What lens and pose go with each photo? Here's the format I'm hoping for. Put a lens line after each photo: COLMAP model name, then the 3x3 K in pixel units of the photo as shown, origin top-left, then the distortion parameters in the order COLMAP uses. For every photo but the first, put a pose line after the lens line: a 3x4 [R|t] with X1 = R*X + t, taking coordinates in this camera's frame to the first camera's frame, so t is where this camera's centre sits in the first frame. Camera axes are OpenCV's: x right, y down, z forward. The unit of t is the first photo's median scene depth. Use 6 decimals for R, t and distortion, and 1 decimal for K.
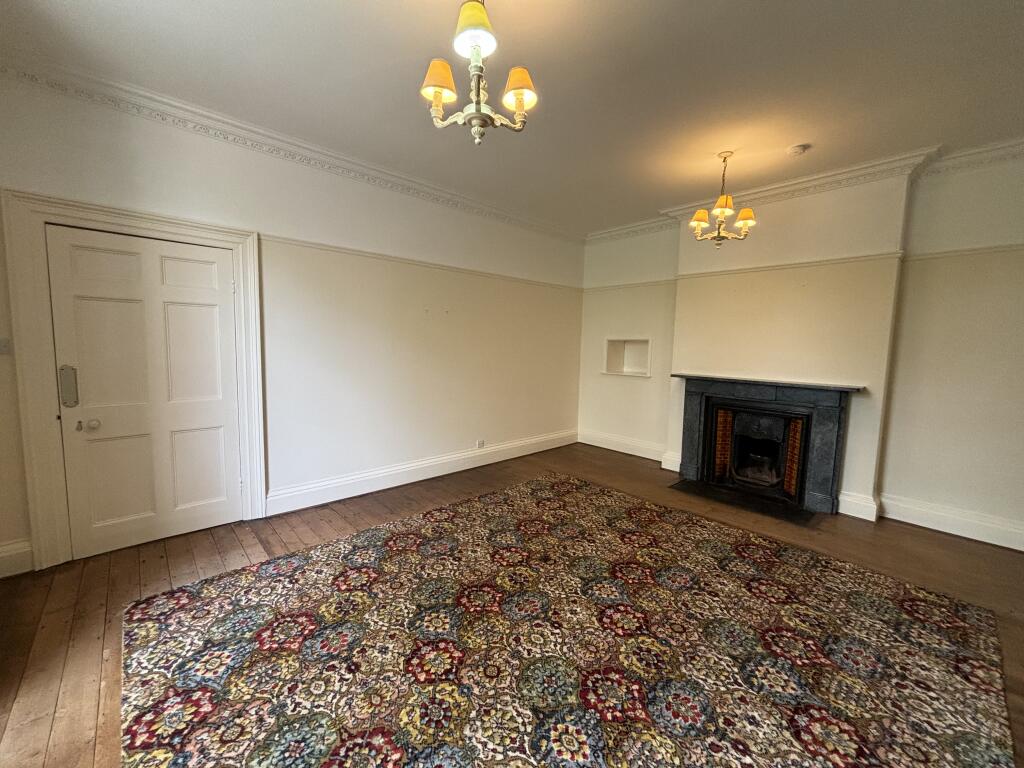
lens RADIAL K [[415.7, 0, 510.3], [0, 415.7, 383.2], [0, 0, 1]] dist [-0.000867, 0.000691]
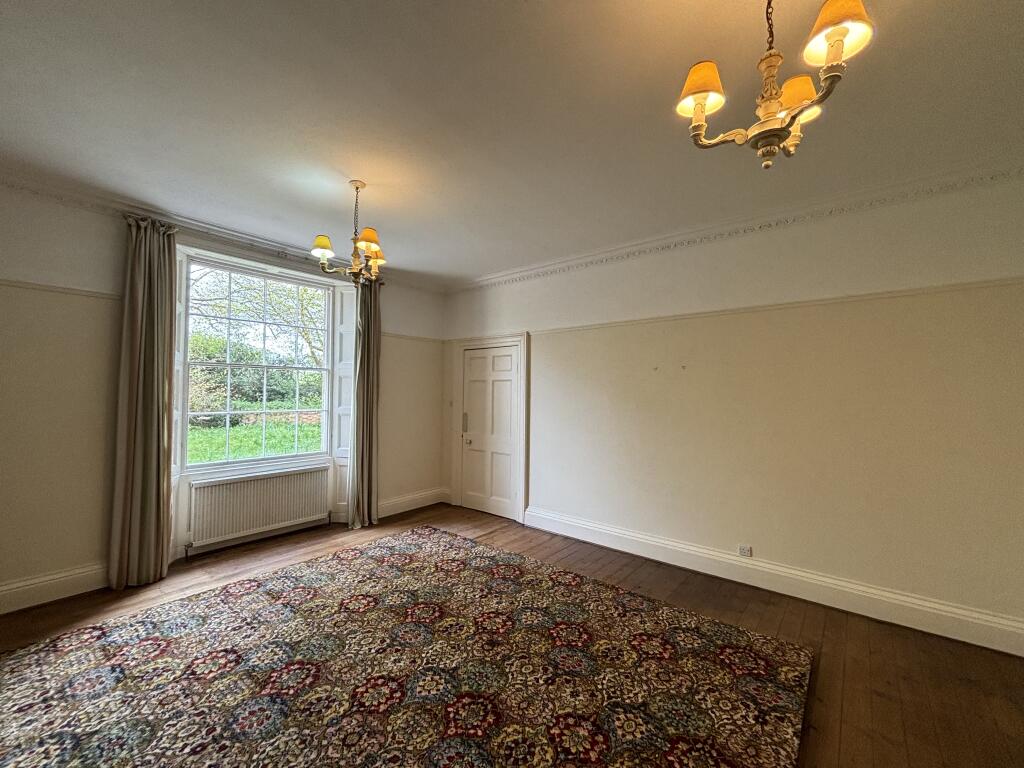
lens RADIAL K [[415.7, 0, 509.9], [0, 415.7, 381.2], [0, 0, 1]] dist [-0.000867, 0.000691]
pose [[0.119460, -0.050996, -0.991528, 1.173401], [-0.102320, 0.992730, -0.063385, -0.099181], [0.987552, 0.109025, 0.113374, 1.019560]]
